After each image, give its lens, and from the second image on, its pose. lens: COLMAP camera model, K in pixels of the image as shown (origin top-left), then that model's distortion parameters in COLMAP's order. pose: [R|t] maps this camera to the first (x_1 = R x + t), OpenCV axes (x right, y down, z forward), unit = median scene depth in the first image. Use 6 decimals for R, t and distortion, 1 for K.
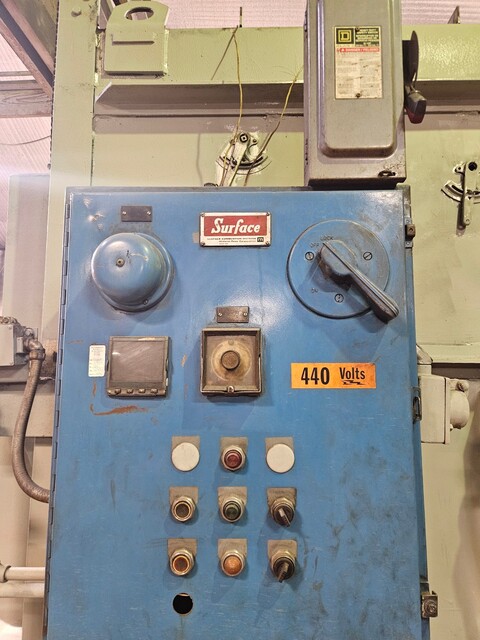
lens RADIAL K [[440.1, 0, 249.2], [0, 440.1, 320.5], [0, 0, 1]] dist [0.078101, -0.072453]
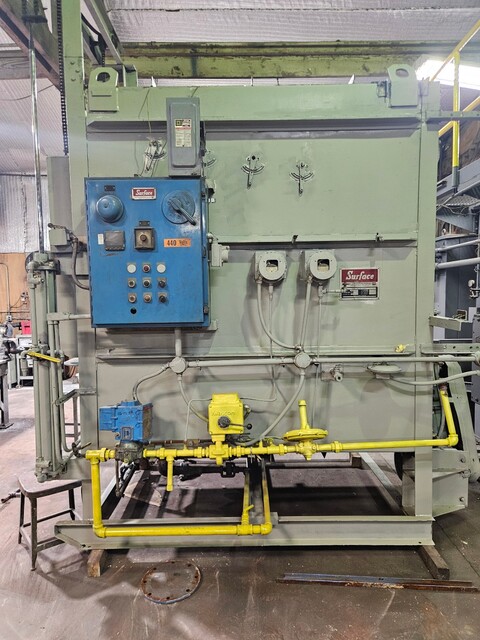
lens RADIAL K [[440.1, 0, 249.2], [0, 440.1, 320.5], [0, 0, 1]] dist [0.078101, -0.072453]
pose [[0.999118, -0.024353, 0.034200, 0.552175], [0.017628, 0.982629, 0.184740, 0.091727], [-0.038105, -0.183974, 0.982192, -2.114695]]
